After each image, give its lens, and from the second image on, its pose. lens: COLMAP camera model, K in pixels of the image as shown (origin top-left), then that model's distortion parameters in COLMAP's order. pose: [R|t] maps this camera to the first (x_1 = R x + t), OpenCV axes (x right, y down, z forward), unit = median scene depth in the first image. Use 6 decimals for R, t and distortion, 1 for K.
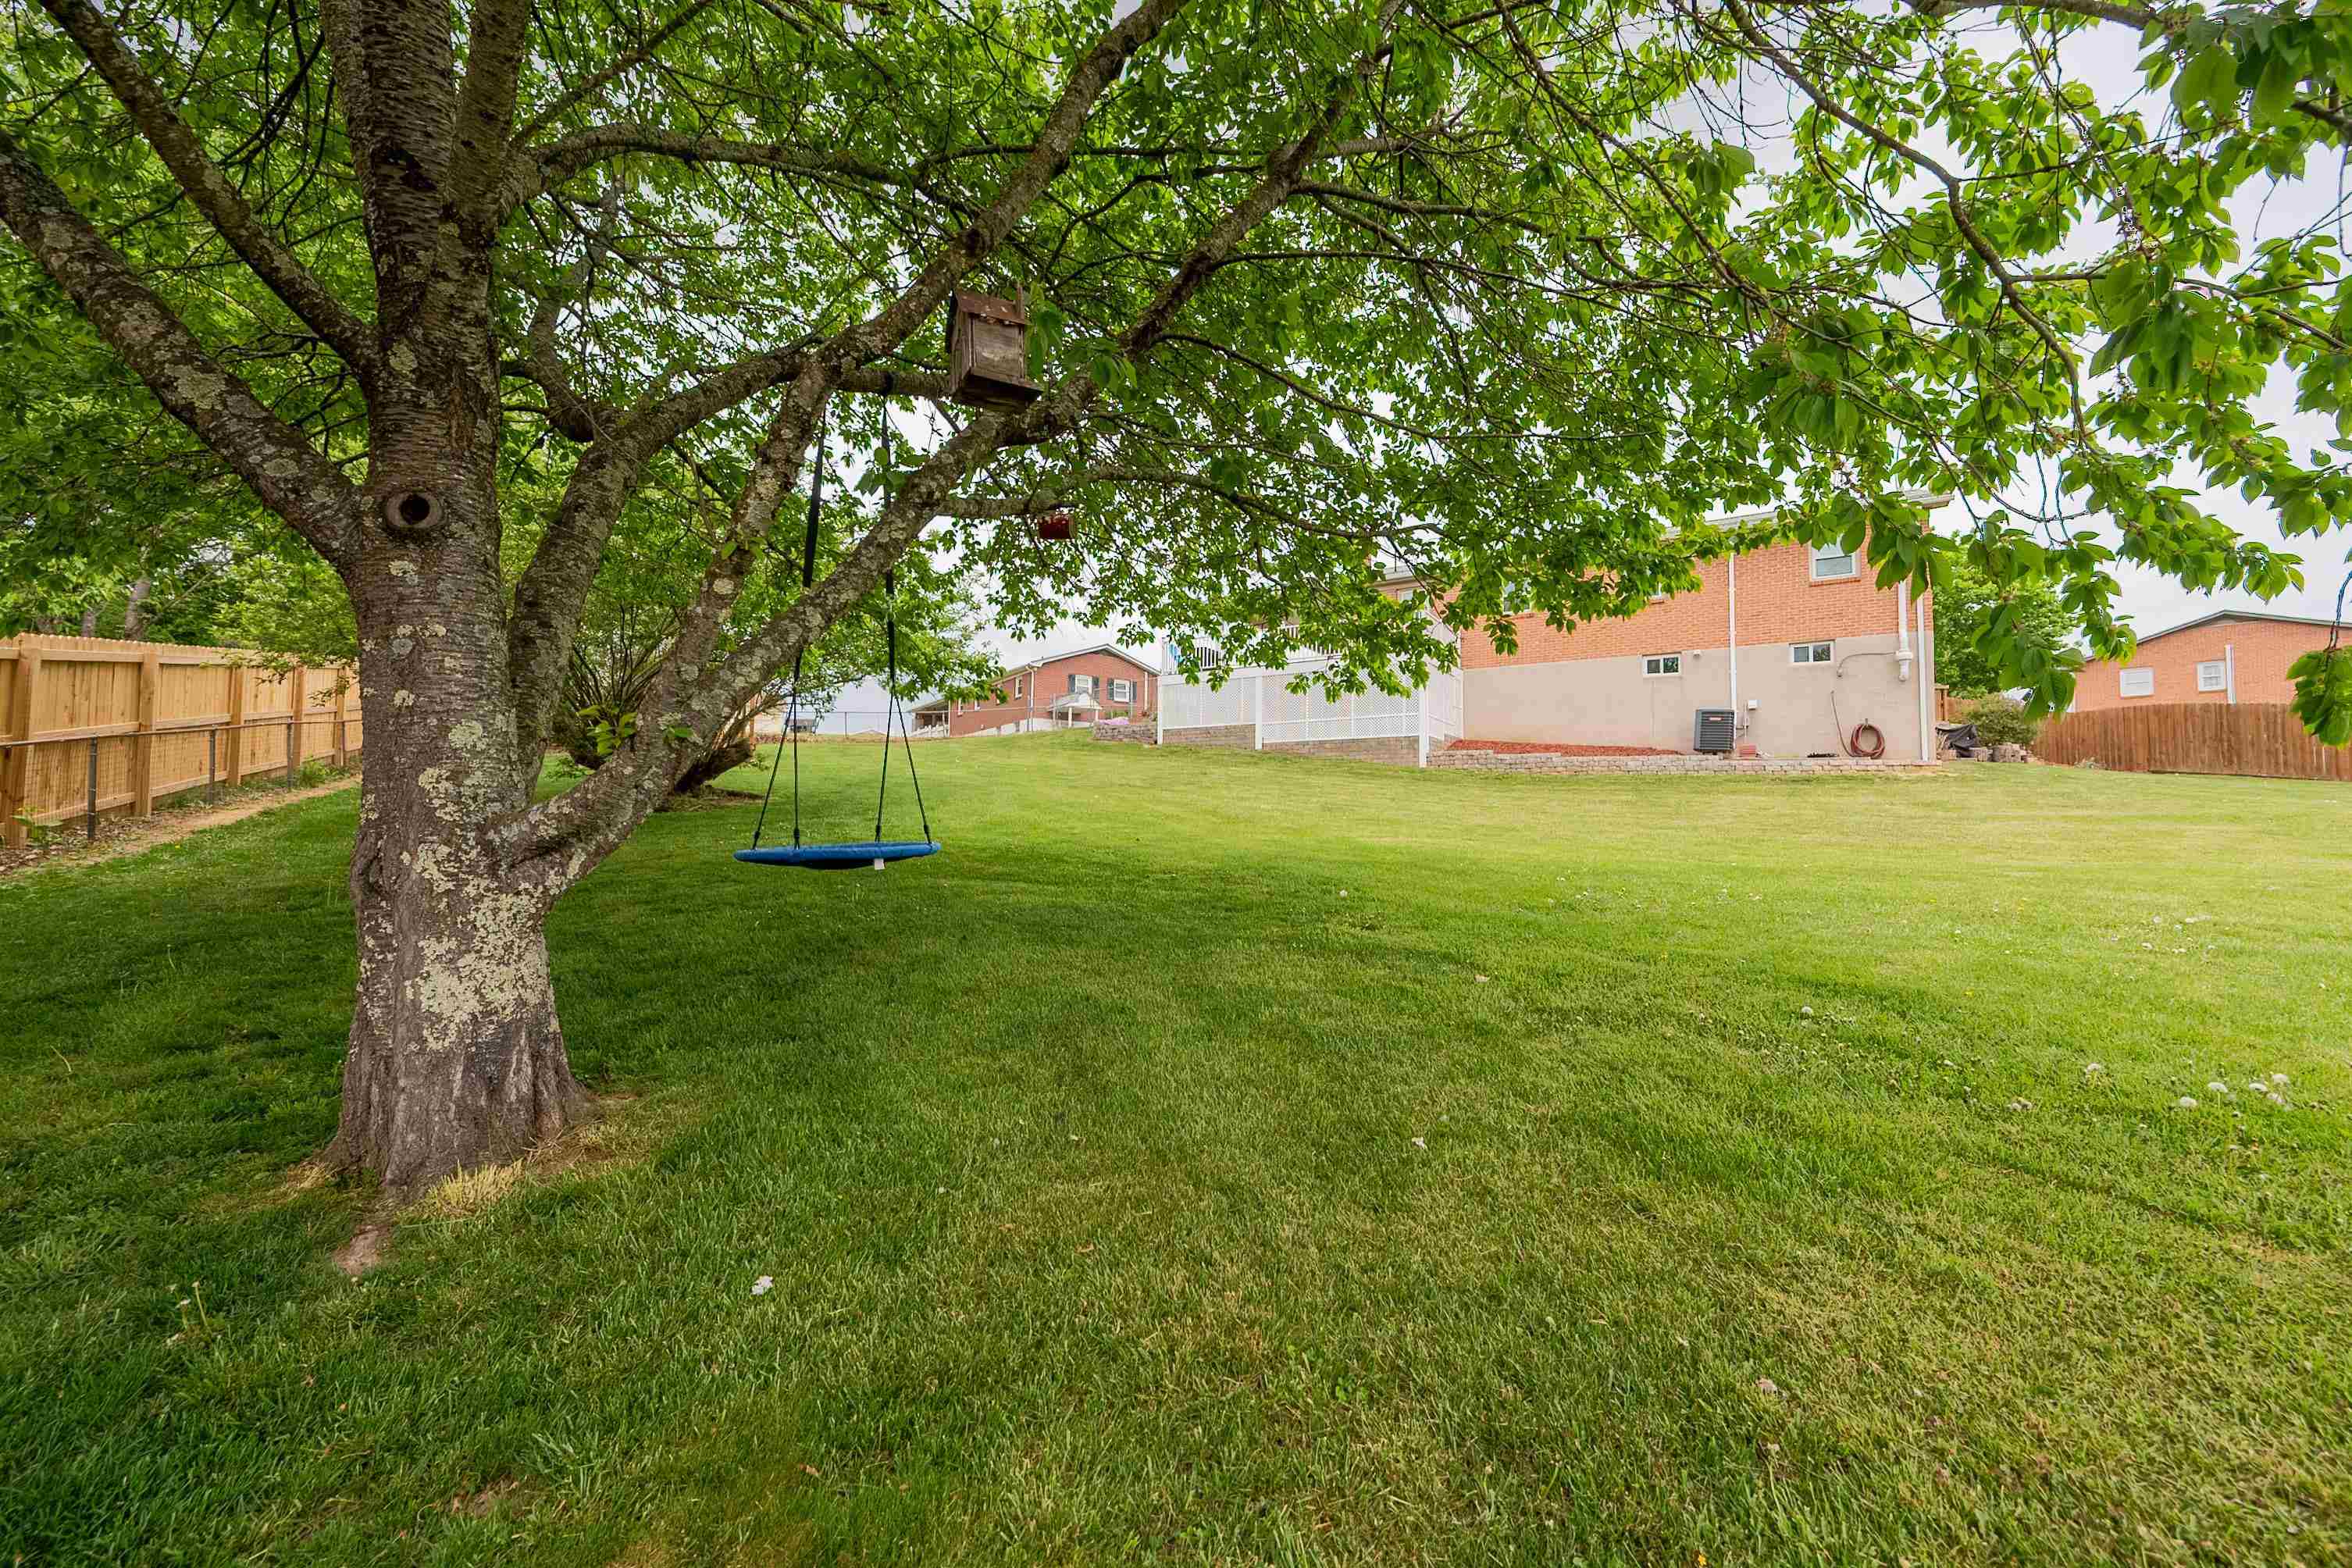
lens RADIAL K [[926.7, 0, 1213.7], [0, 926.7, 784.0], [0, 0, 1]] dist [0.000302, 0.000080]
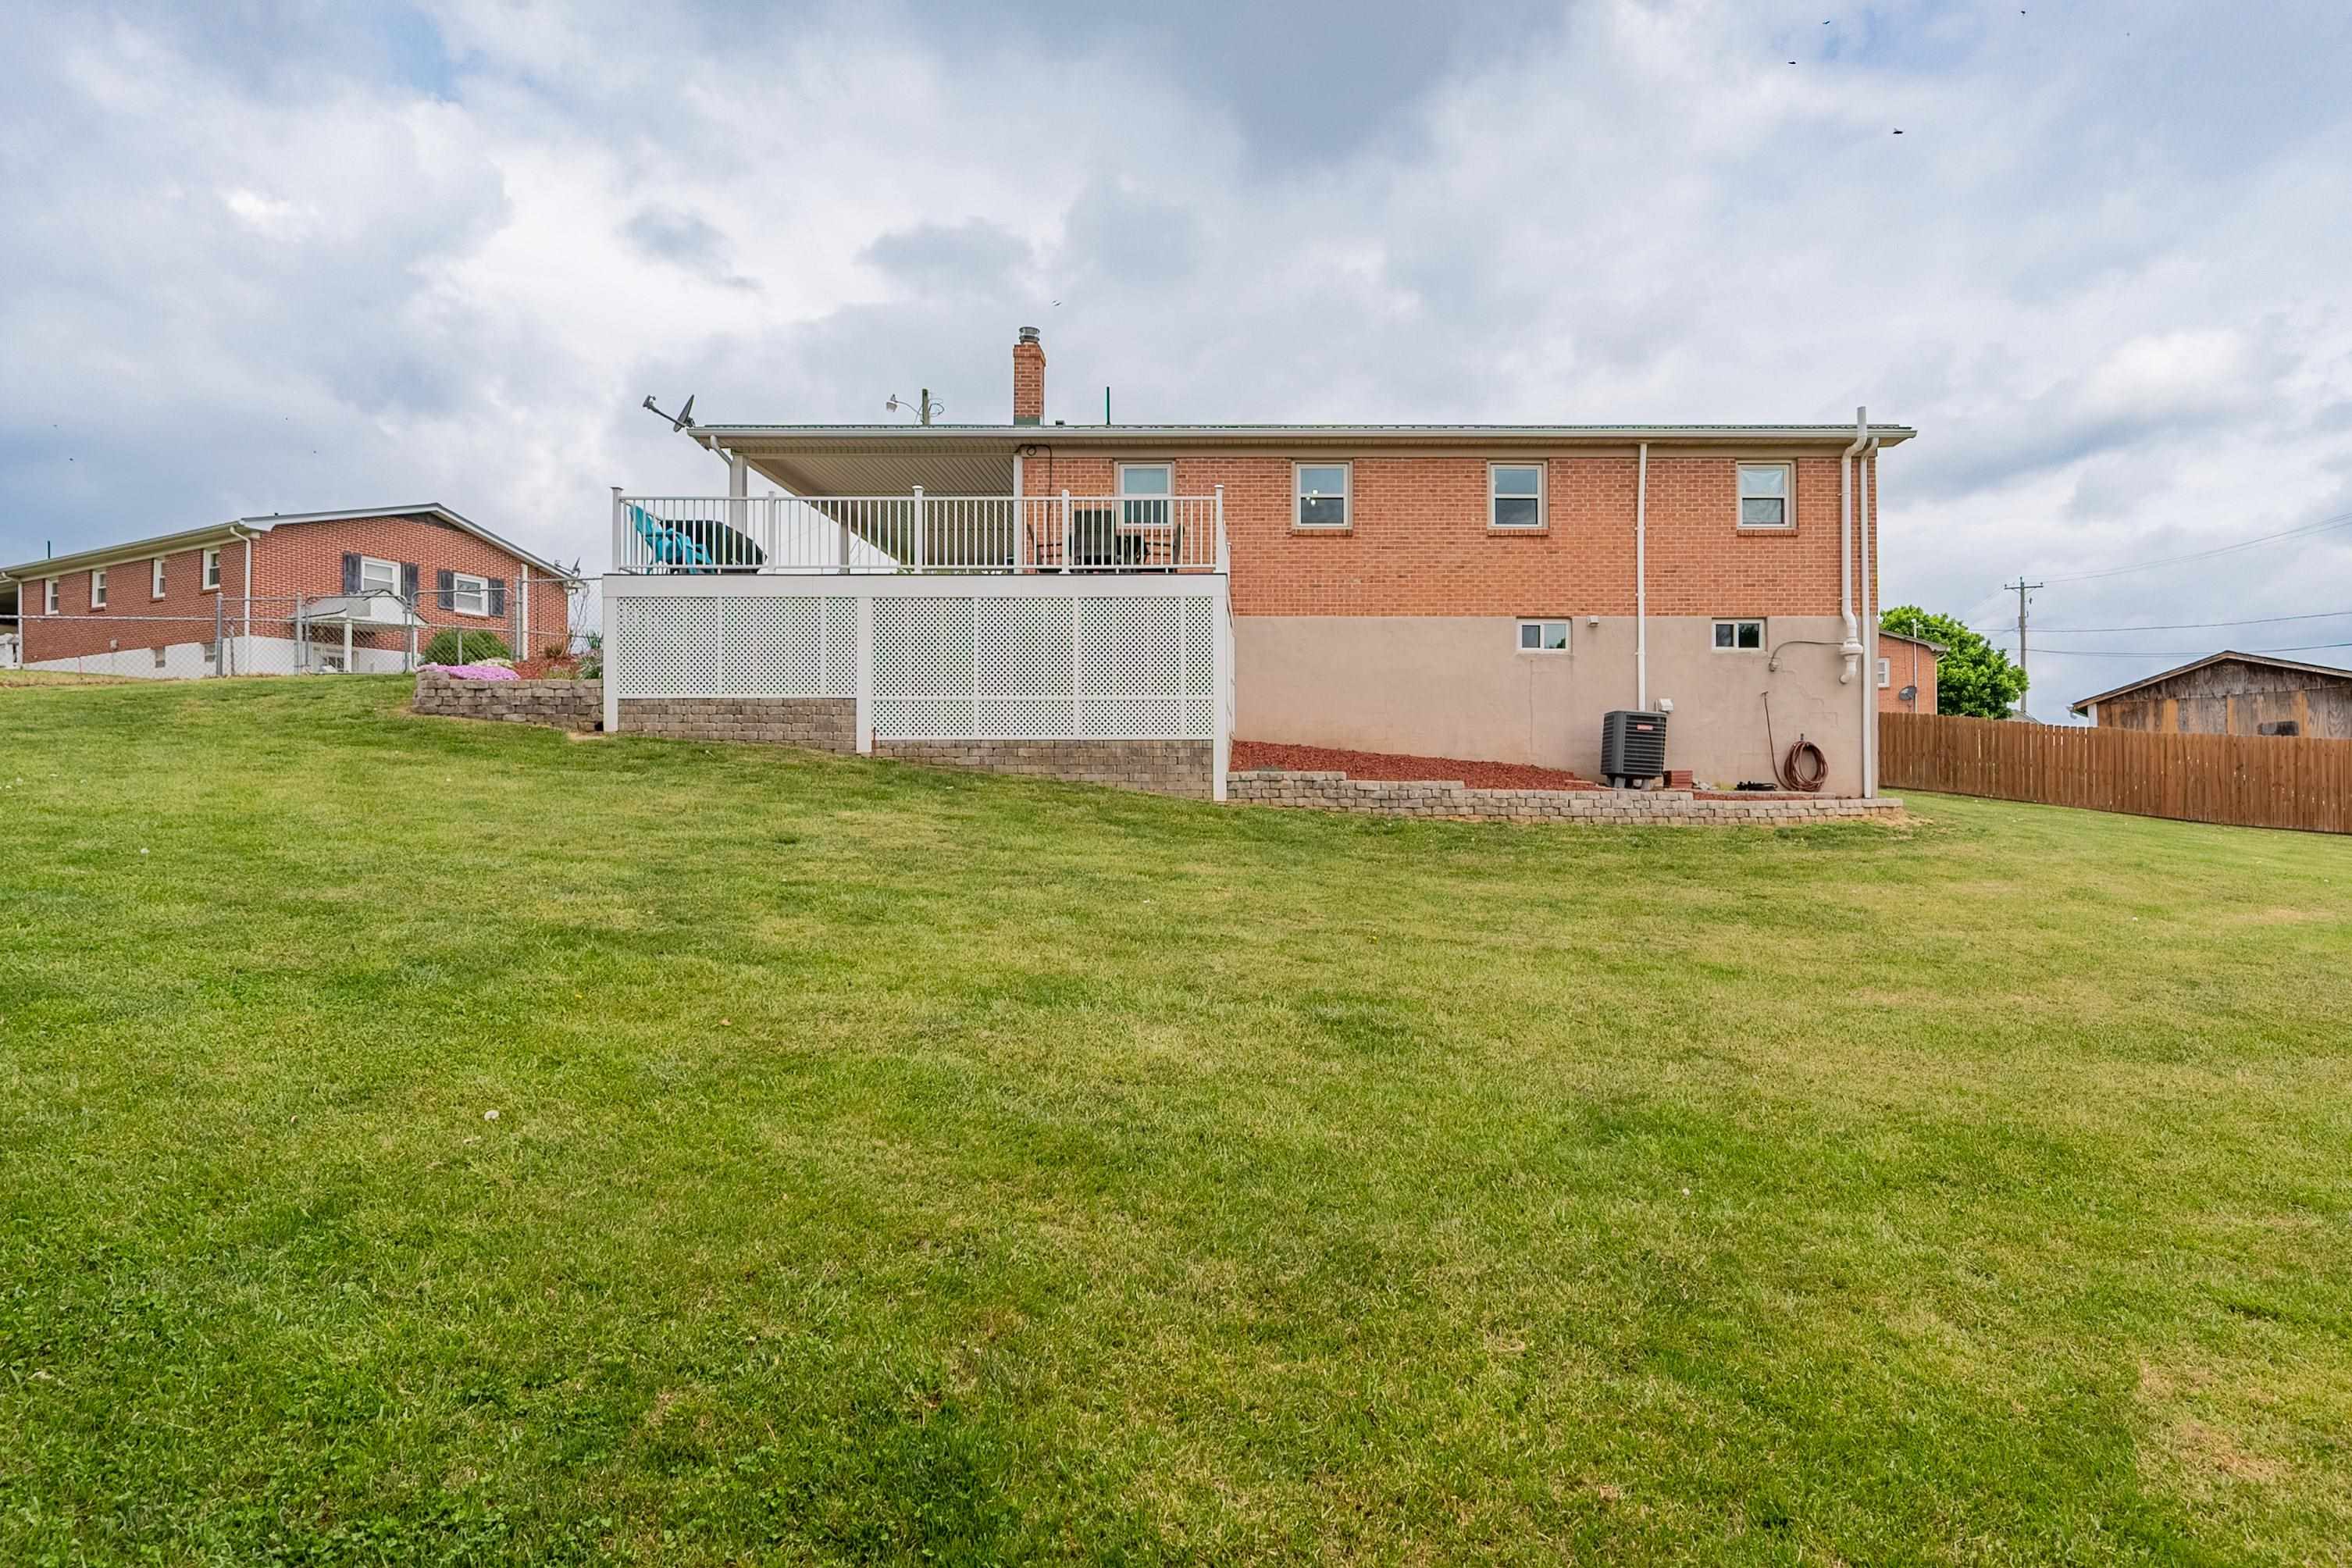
lens RADIAL K [[958.2, 0, 1176.0], [0, 958.2, 784.0], [0, 0, 1]] dist [0.012362, -0.000134]
pose [[0.855390, -0.012875, 0.517825, -0.075605], [-0.019833, 0.998144, 0.057580, -0.057899], [-0.517605, -0.059523, 0.853547, 0.546594]]
